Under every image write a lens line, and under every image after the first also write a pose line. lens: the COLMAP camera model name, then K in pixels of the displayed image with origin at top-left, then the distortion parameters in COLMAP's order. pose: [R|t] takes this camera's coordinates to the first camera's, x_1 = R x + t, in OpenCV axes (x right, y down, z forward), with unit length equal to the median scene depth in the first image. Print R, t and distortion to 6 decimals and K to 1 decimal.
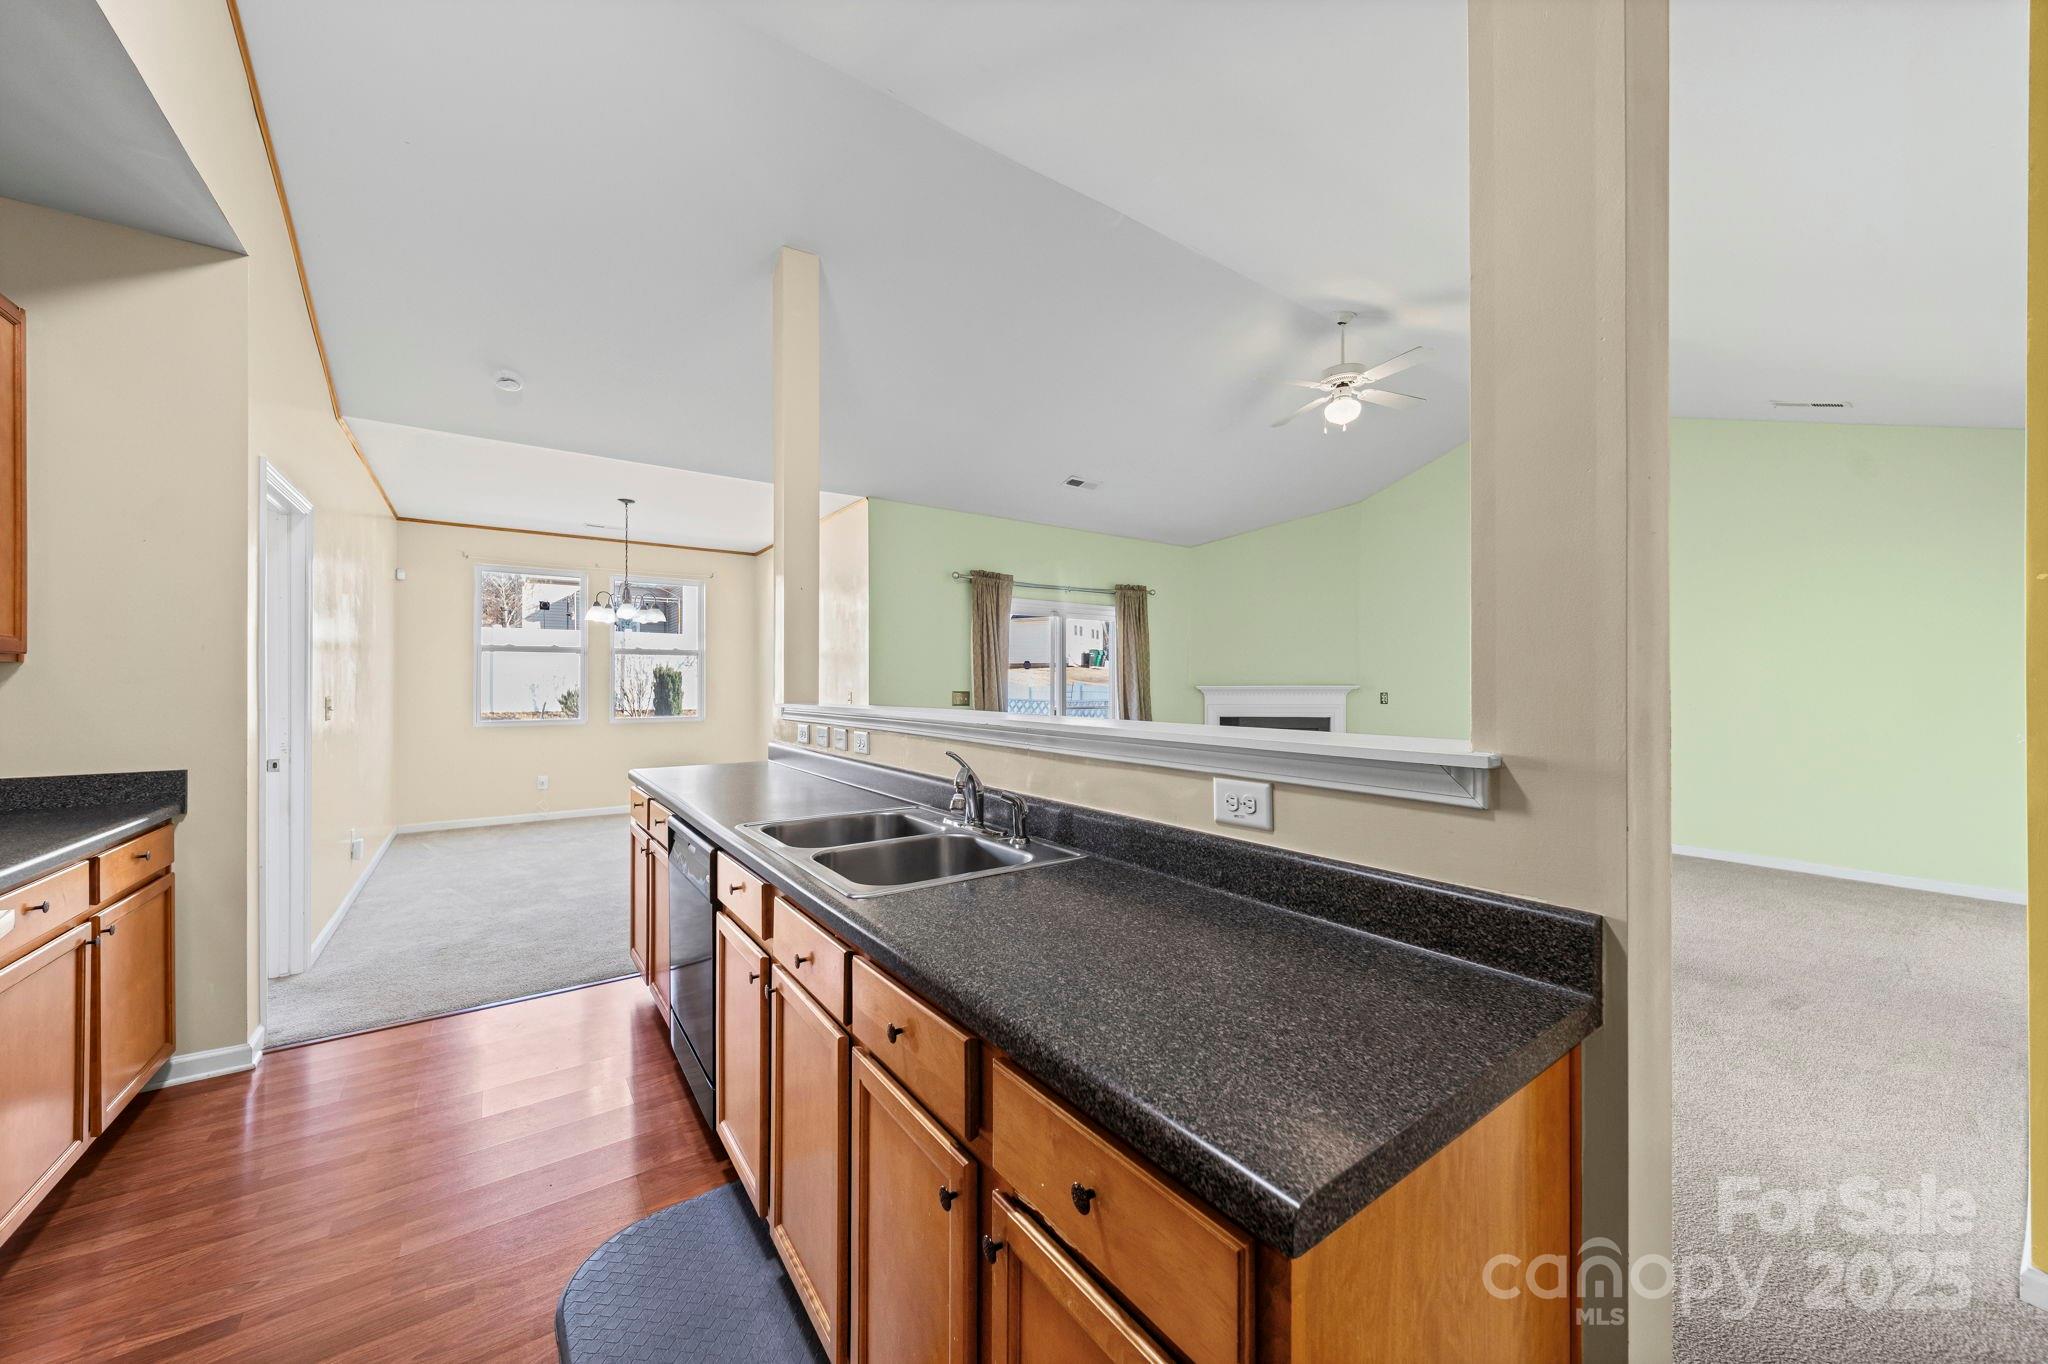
lens RADIAL K [[735.8, 0, 1024.0], [0, 735.8, 682.0], [0, 0, 1]] dist [0.001770, 0.000084]
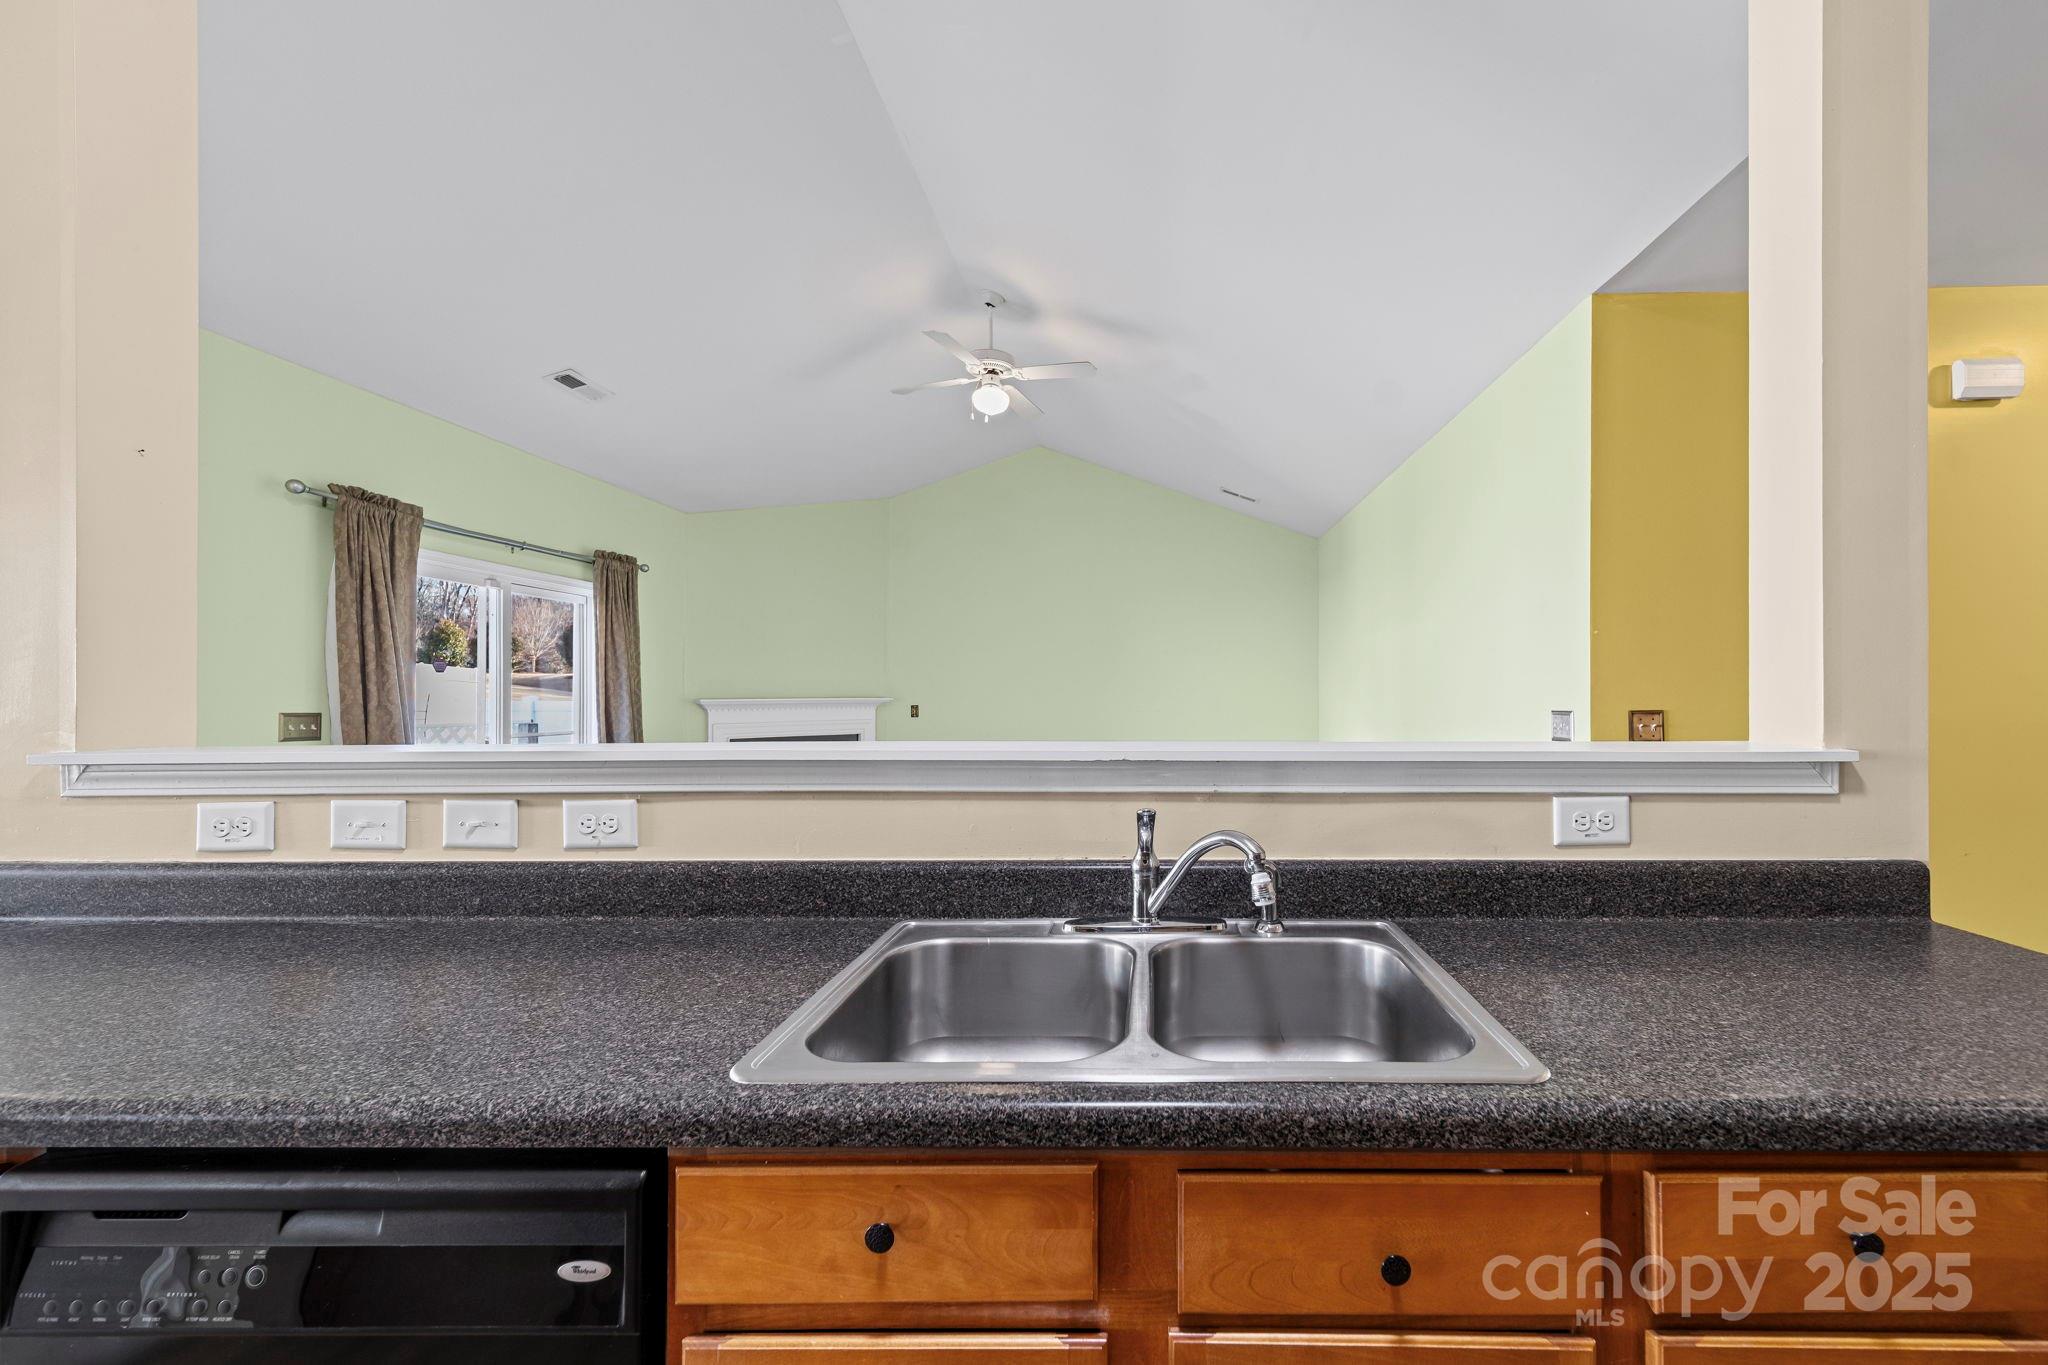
lens RADIAL K [[788.1, 0, 1150.7], [0, 788.1, 700.1], [0, 0, 1]] dist [0.007215, 0.000062]
pose [[0.591584, -0.006576, 0.806217, -0.359089], [0.001253, 0.999973, 0.007236, 0.001114], [-0.806243, -0.003271, 0.591576, 0.362631]]
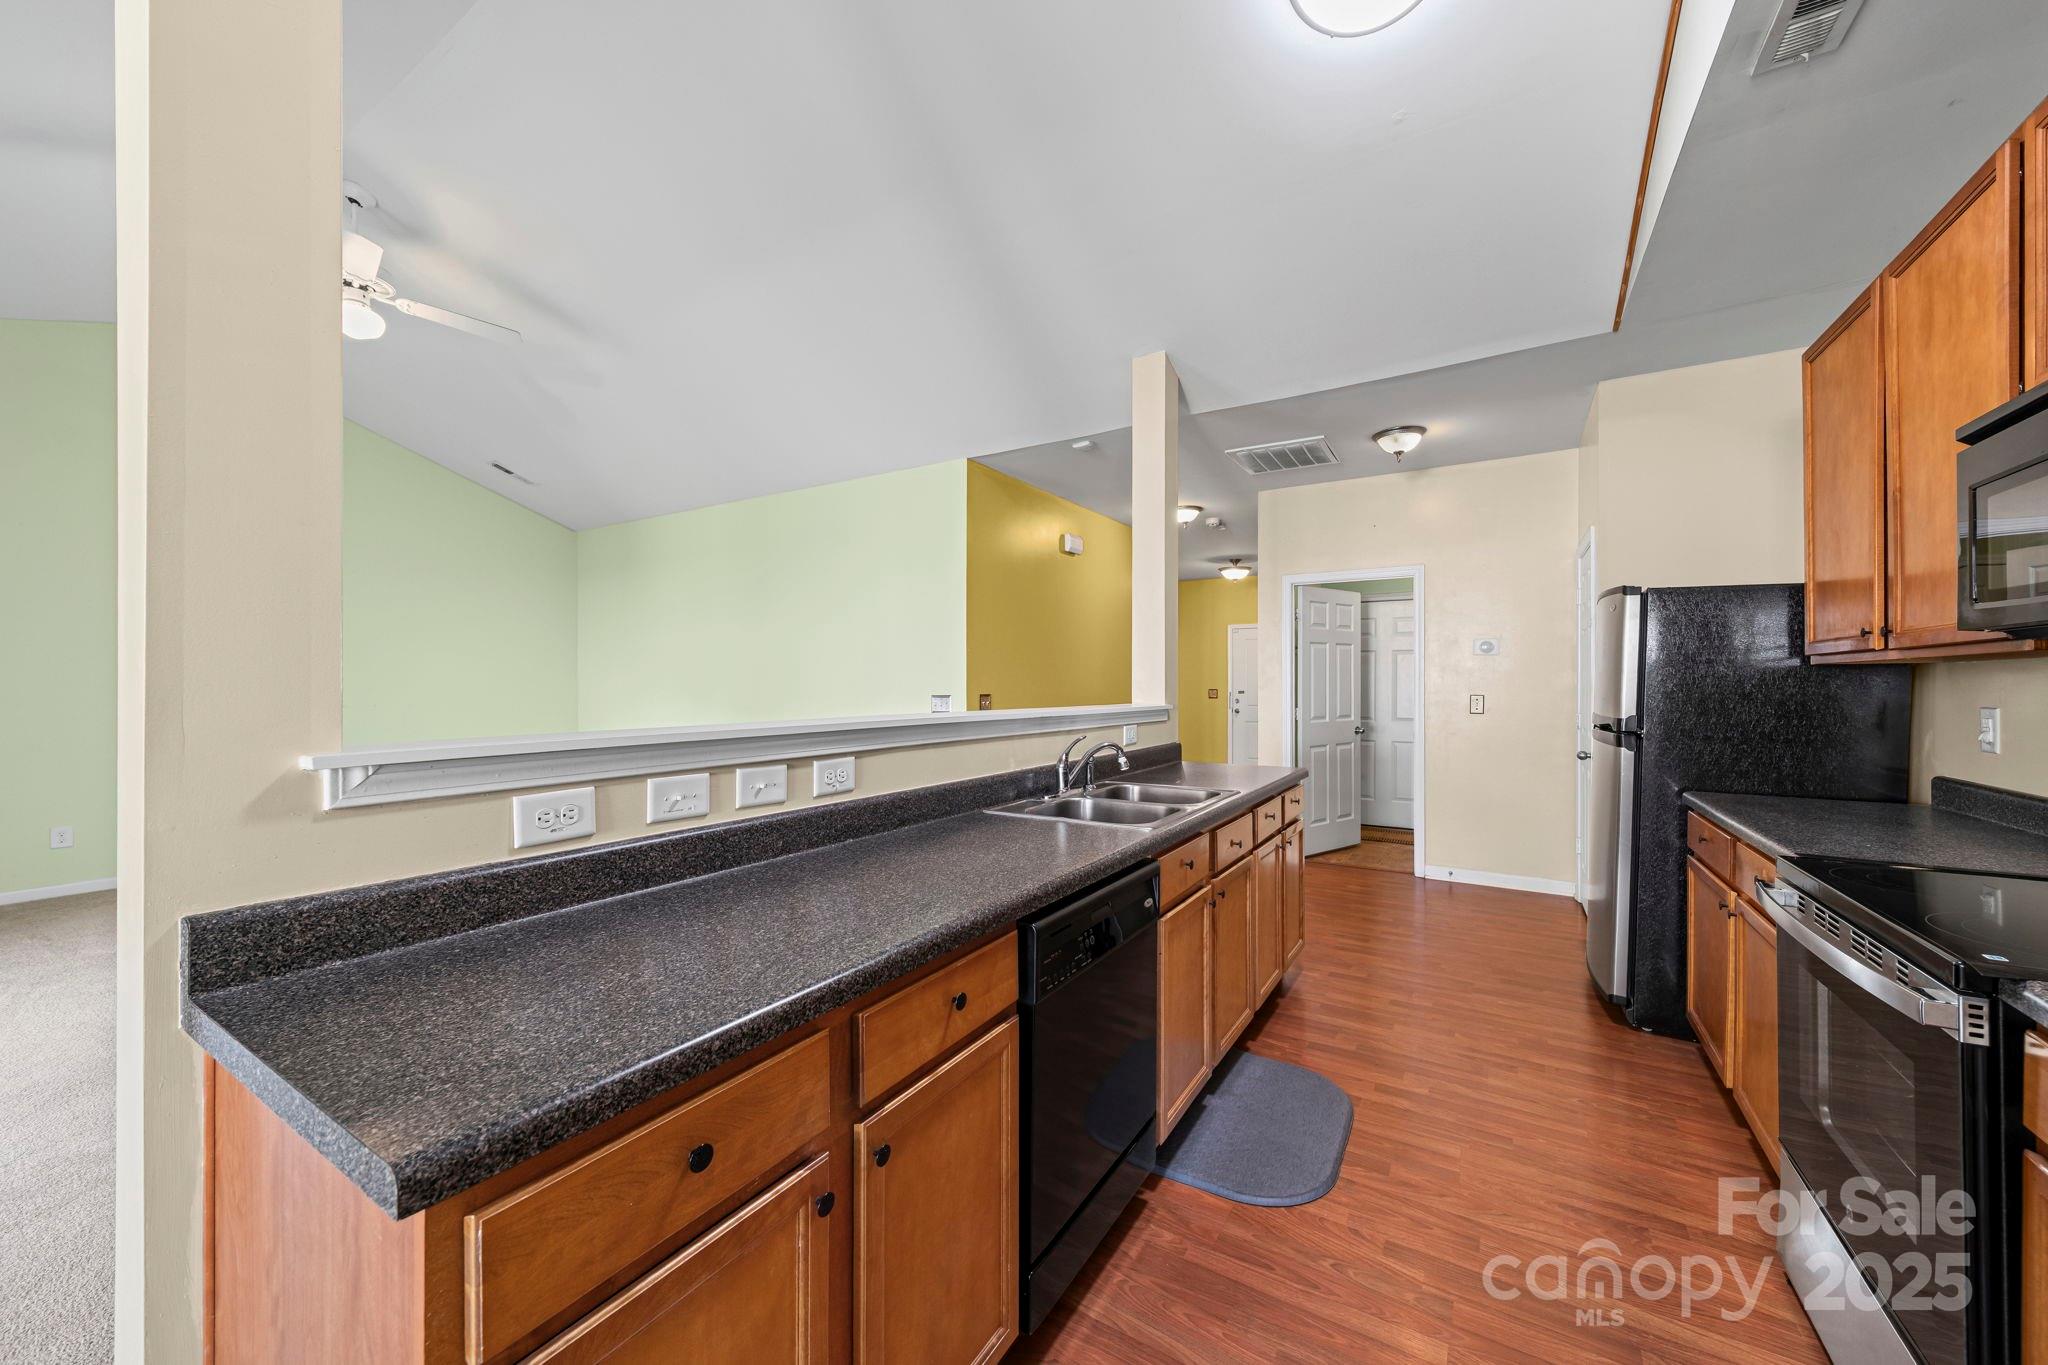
lens RADIAL K [[749.5, 0, 1039.1], [0, 749.5, 681.8], [0, 0, 1]] dist [-0.000004, 0.000000]
pose [[-0.388978, 0.002921, 0.921242, -0.428556], [-0.002511, 0.999988, -0.004230, 0.001236], [-0.921244, -0.003959, -0.388966, 0.459168]]
